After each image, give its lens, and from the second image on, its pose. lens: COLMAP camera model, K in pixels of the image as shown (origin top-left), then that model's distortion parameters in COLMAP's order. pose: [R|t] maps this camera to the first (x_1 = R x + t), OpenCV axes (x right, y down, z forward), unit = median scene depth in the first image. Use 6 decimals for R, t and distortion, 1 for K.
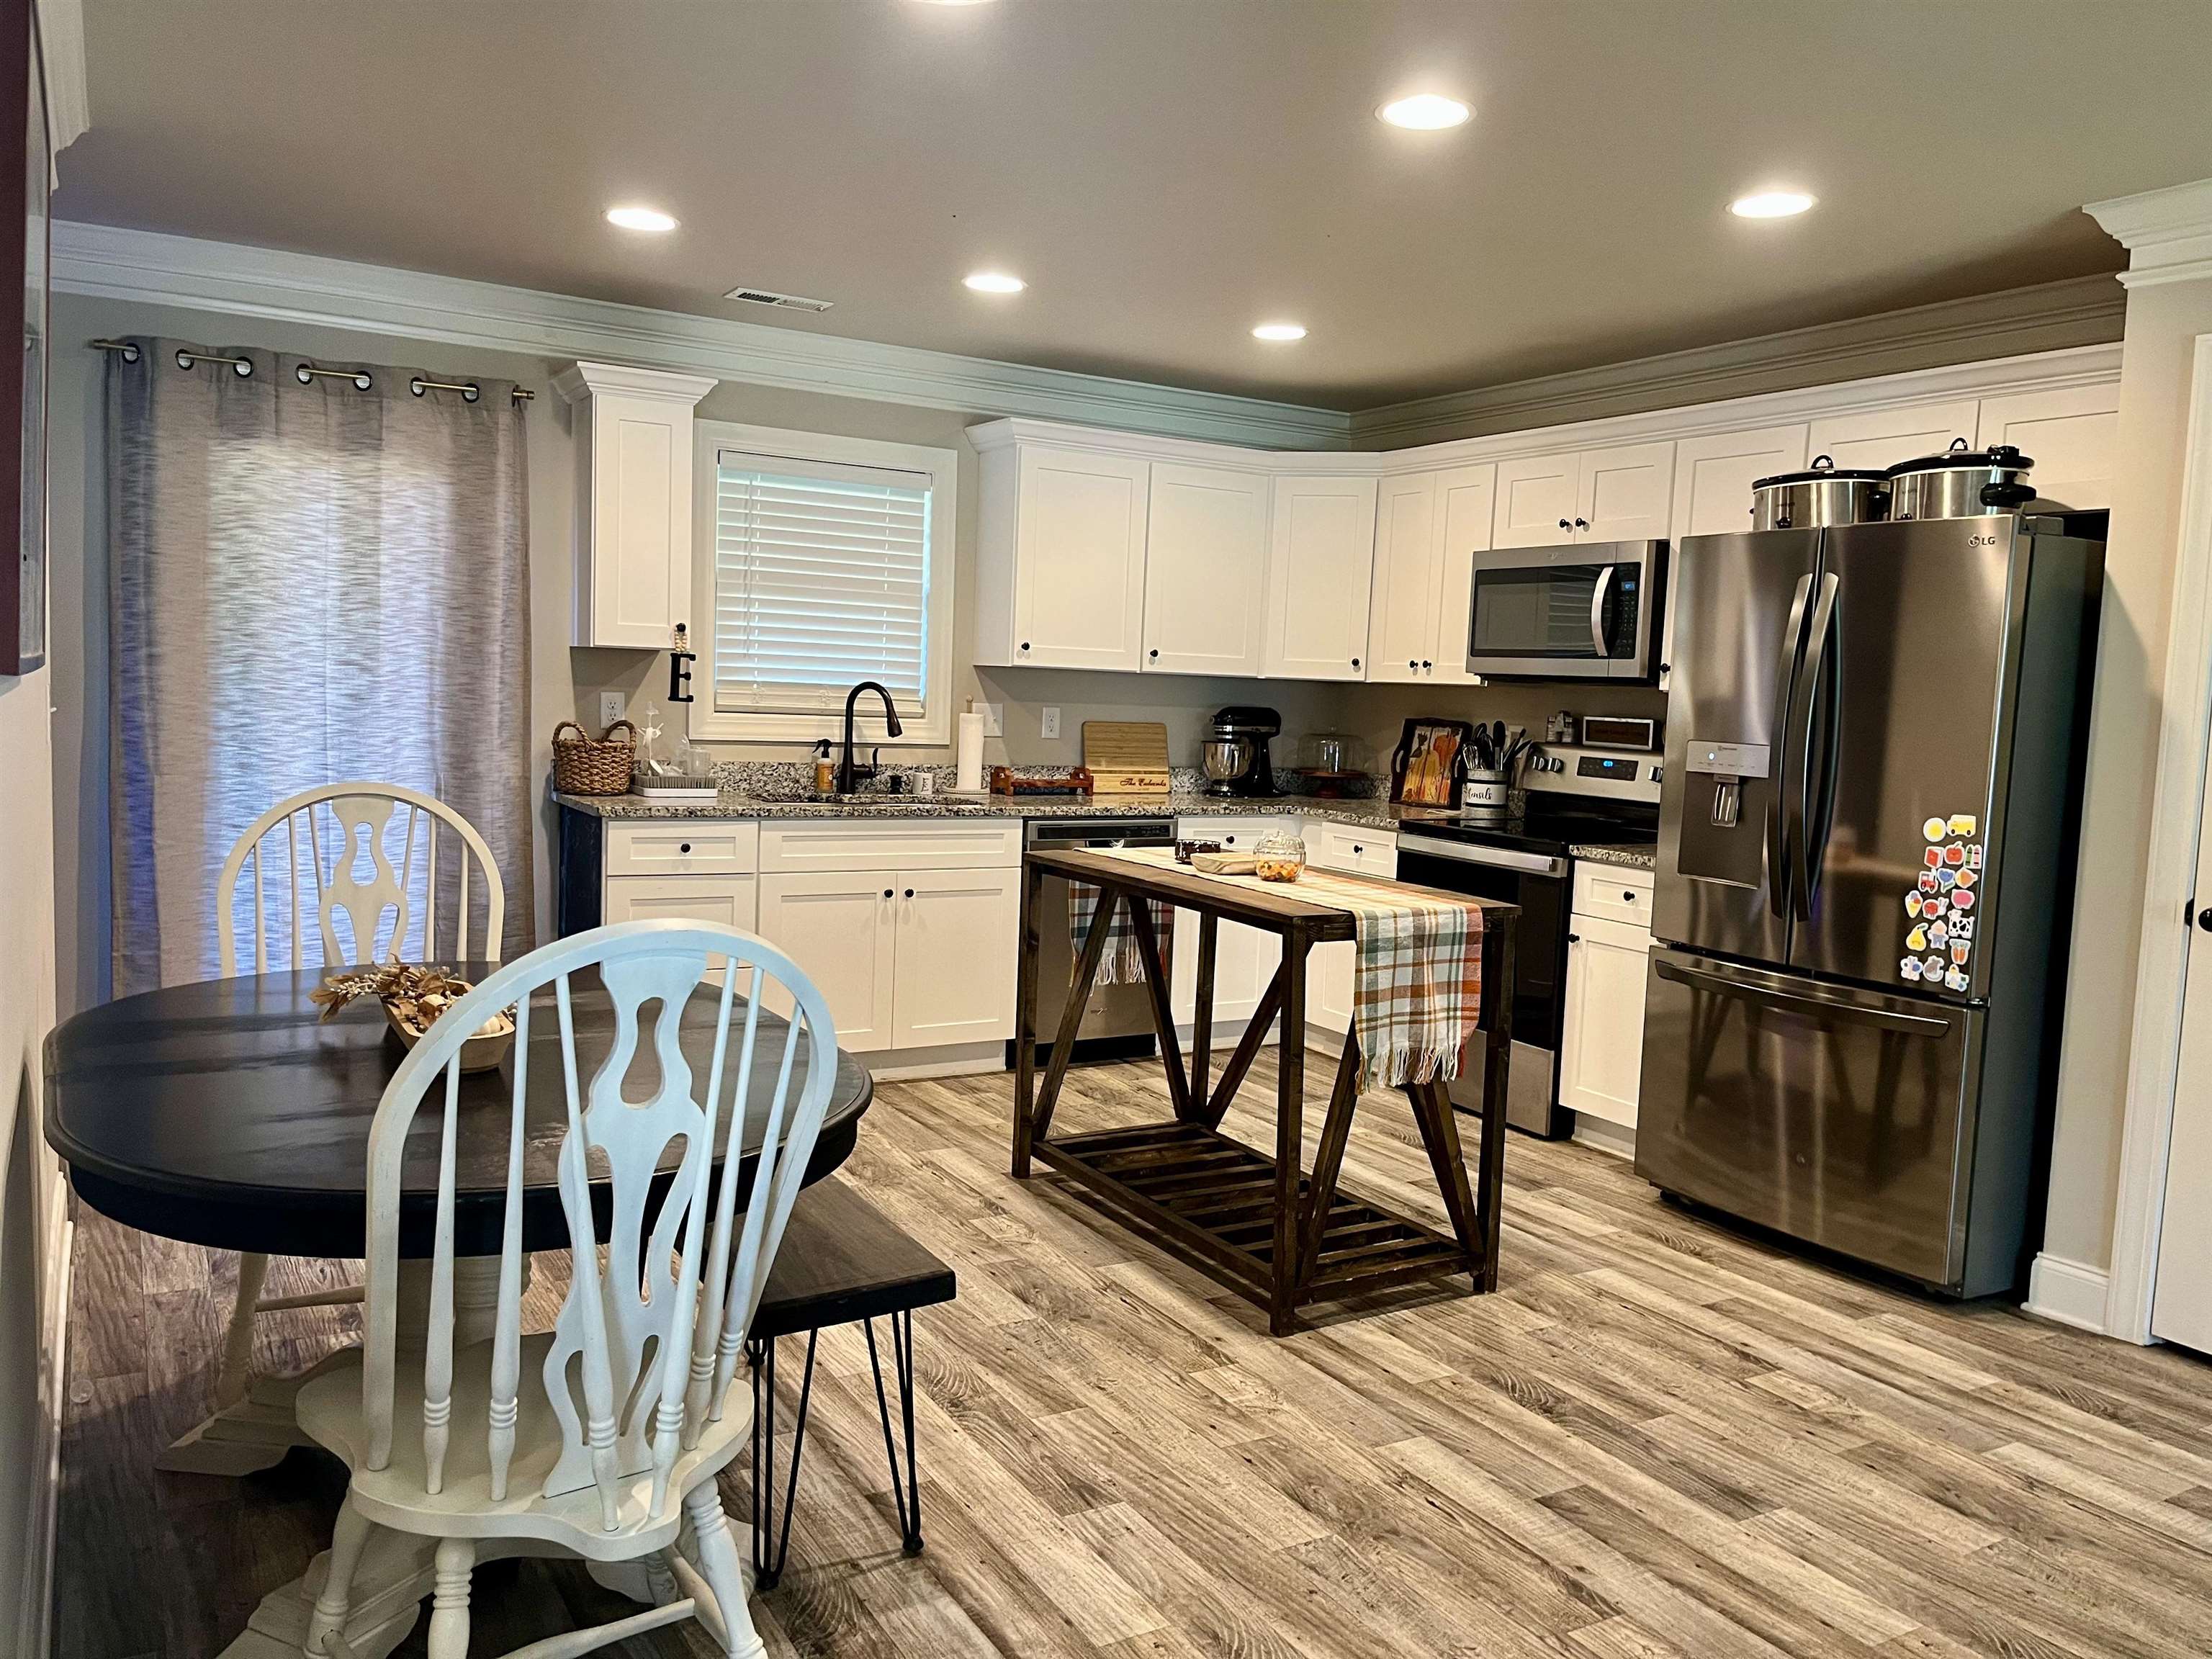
lens RADIAL K [[1700.8, 0, 1102.1], [0, 1700.8, 827.5], [0, 0, 1]] dist [0.036849, -0.025689]
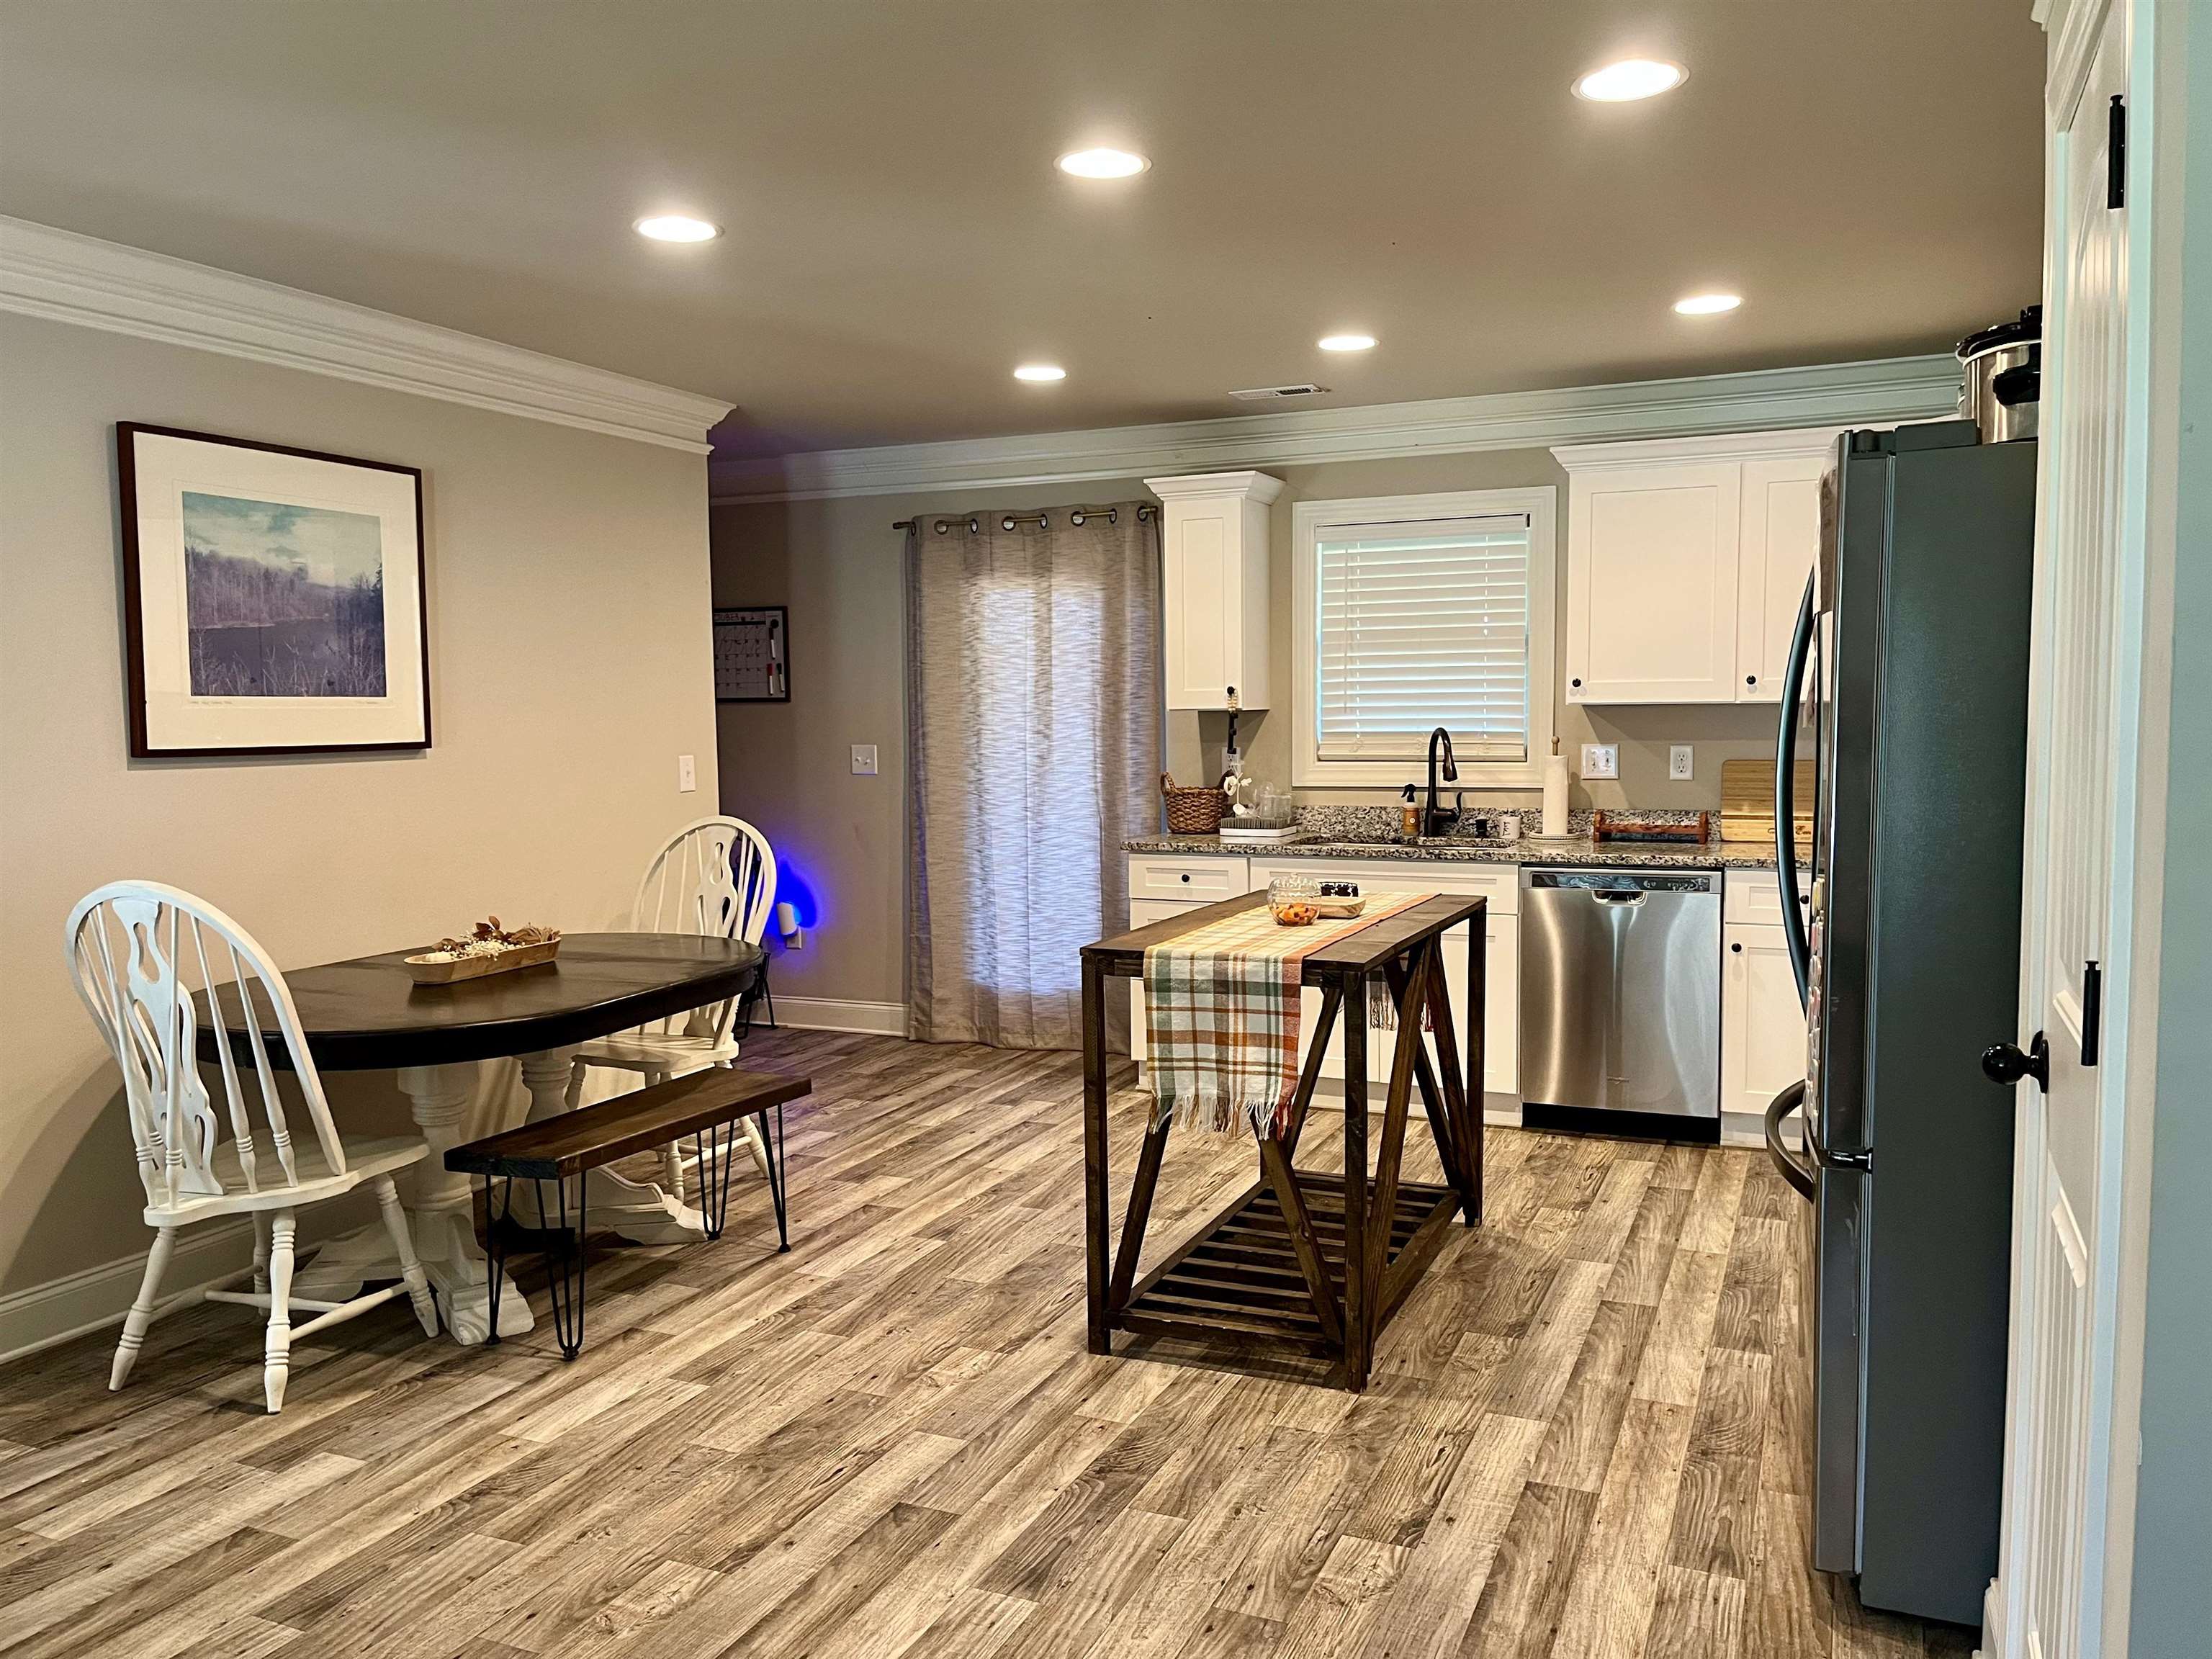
lens RADIAL K [[1700.8, 0, 1099.9], [0, 1700.8, 830.5], [0, 0, 1]] dist [0.036849, -0.025689]
pose [[0.568029, 0.010287, -0.822944, 0.702732], [-0.033648, 0.999376, -0.010733, -0.006723], [0.822320, 0.033787, 0.568021, 0.293798]]
